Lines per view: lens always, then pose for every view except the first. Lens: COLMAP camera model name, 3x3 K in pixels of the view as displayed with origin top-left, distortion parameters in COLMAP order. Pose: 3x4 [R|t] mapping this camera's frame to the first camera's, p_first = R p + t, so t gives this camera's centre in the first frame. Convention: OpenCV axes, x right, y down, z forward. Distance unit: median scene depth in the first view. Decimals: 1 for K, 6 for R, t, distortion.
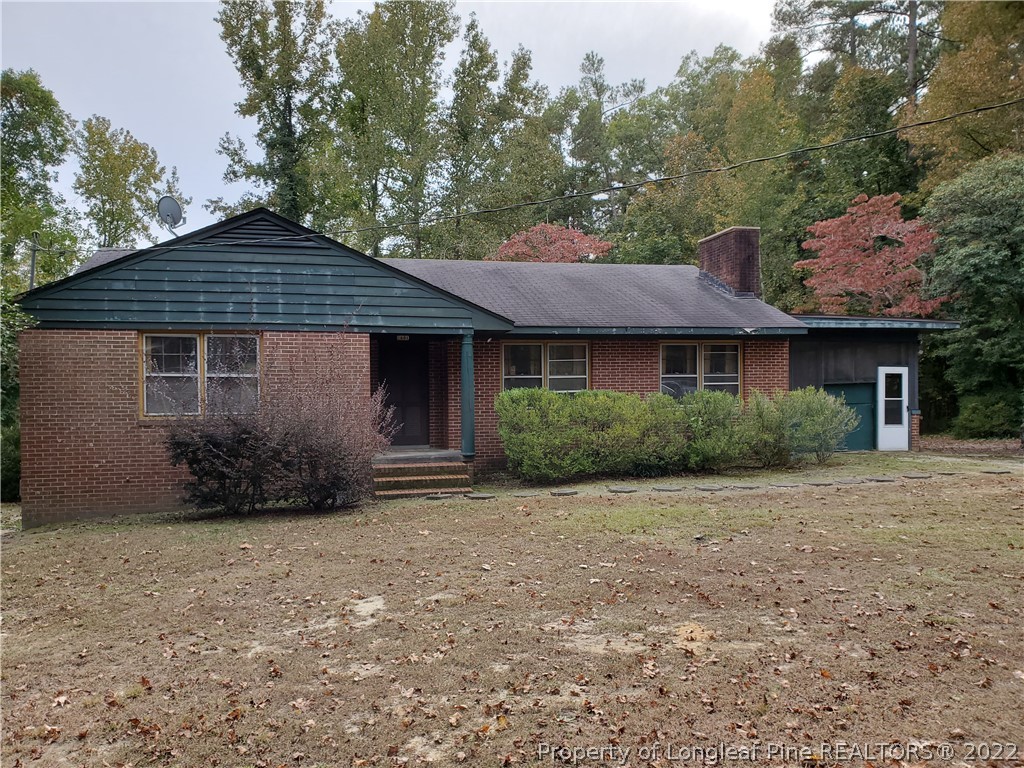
lens RADIAL K [[798.2, 0, 511.8], [0, 798.2, 387.5], [0, 0, 1]] dist [0.015789, 0.010510]
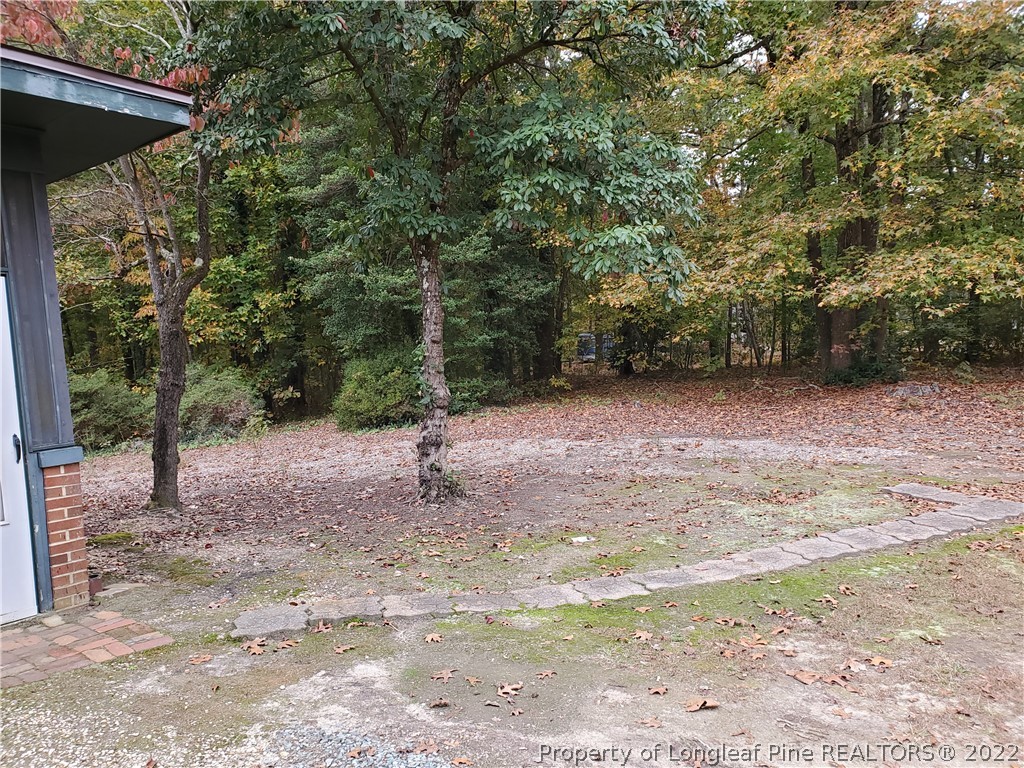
lens RADIAL K [[798.2, 0, 512.4], [0, 798.2, 384.1], [0, 0, 1]] dist [0.015789, 0.010510]
pose [[0.799205, -0.065878, 0.597438, 0.307490], [0.038211, 0.997534, 0.058879, -0.002352], [-0.599843, -0.024227, 0.799751, 0.448680]]
